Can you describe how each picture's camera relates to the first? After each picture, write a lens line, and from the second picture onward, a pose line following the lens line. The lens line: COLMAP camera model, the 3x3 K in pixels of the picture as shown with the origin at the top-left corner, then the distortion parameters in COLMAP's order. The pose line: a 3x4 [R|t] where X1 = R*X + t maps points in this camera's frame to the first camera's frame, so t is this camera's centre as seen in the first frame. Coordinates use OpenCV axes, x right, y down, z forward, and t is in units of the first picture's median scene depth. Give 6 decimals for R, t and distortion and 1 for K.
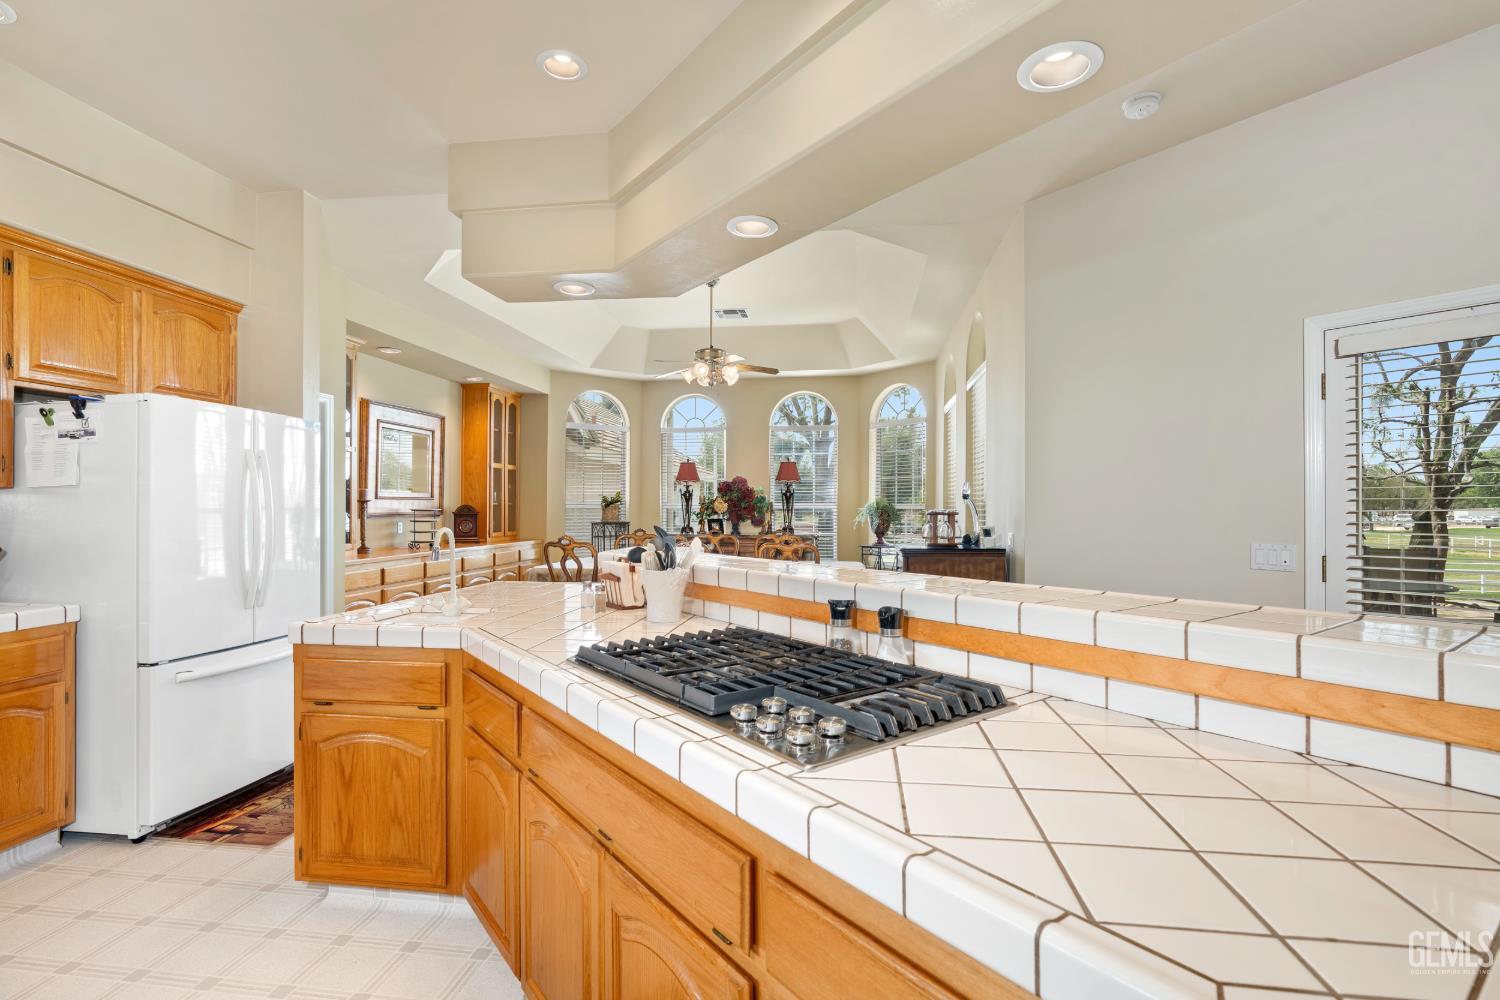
lens RADIAL K [[706.2, 0, 741.1], [0, 706.2, 507.1], [0, 0, 1]] dist [-0.009593, 0.000962]
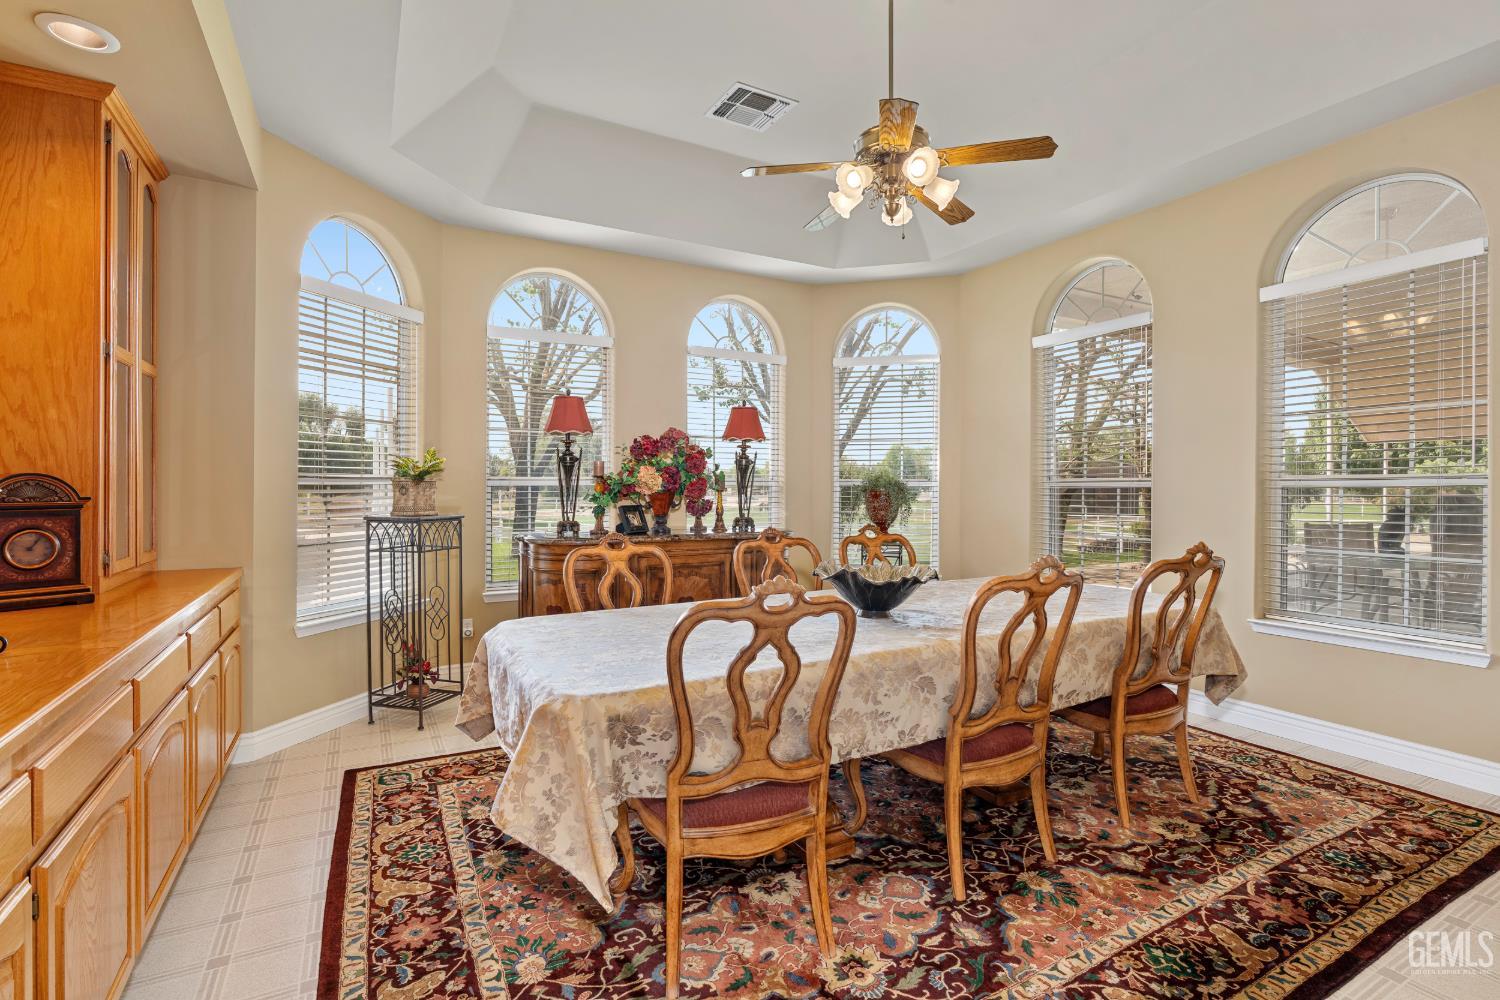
lens RADIAL K [[706.2, 0, 759.7], [0, 706.2, 494.6], [0, 0, 1]] dist [-0.009593, 0.000962]
pose [[0.782039, -0.007488, 0.623184, -0.300928], [-0.000164, 0.999925, 0.012222, 0.001935], [-0.623229, -0.009660, 0.781980, 0.533081]]
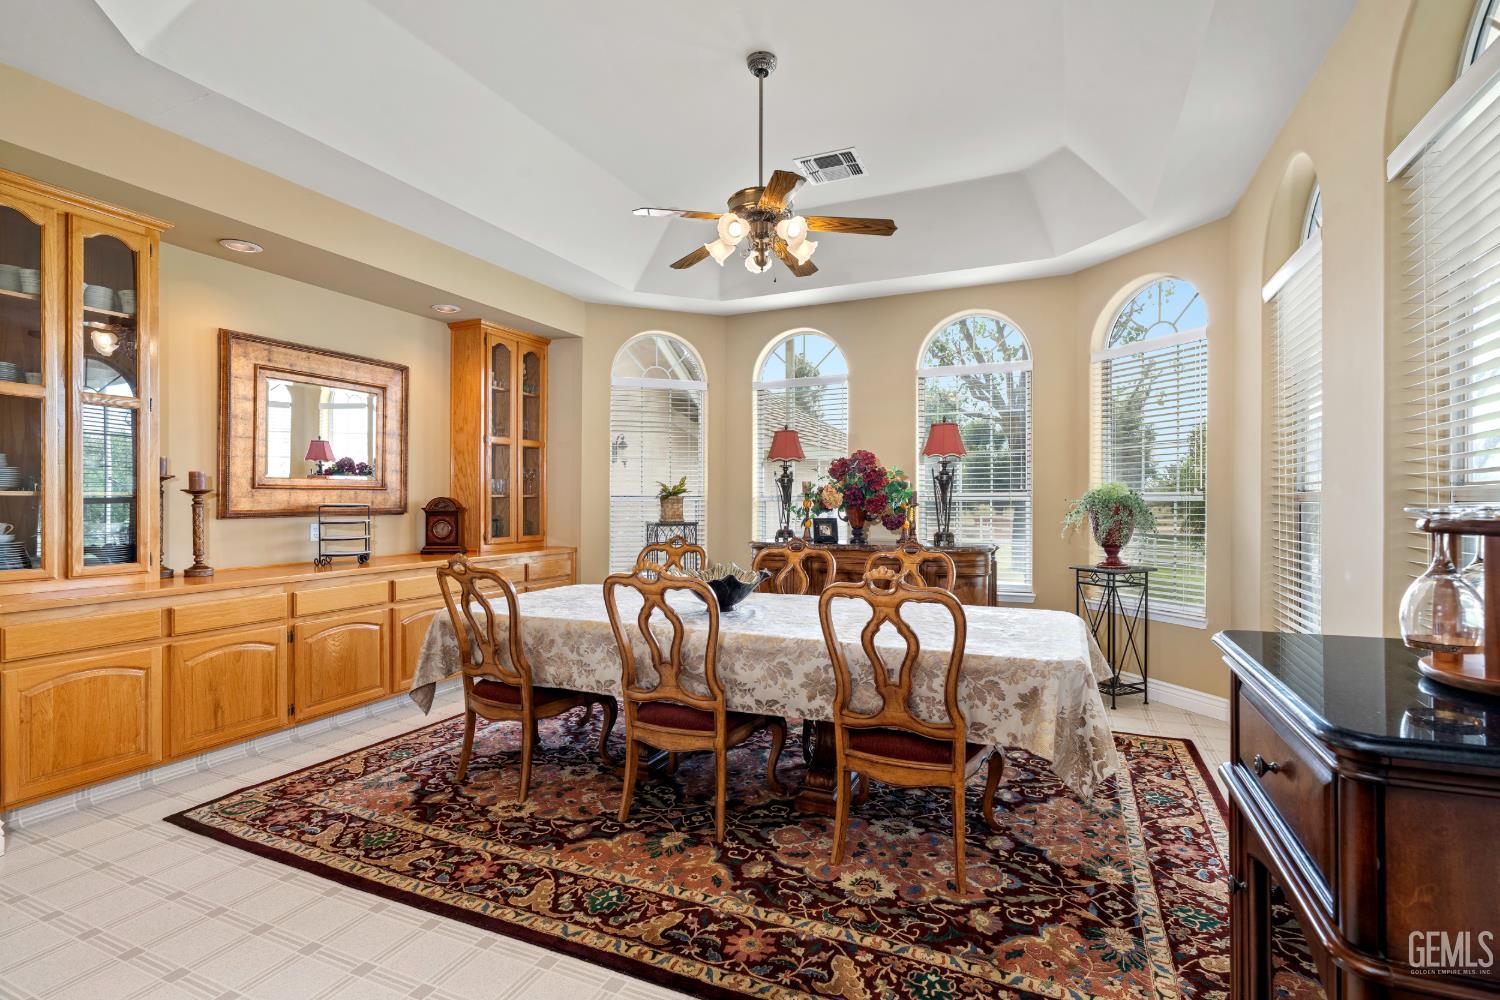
lens RADIAL K [[706.2, 0, 748.5], [0, 706.2, 500.4], [0, 0, 1]] dist [-0.009593, 0.000962]
pose [[0.965822, -0.003319, -0.259185, 0.062314], [0.003494, 0.999994, 0.000216, 0.000685], [0.259183, -0.001115, 0.965828, 0.378978]]
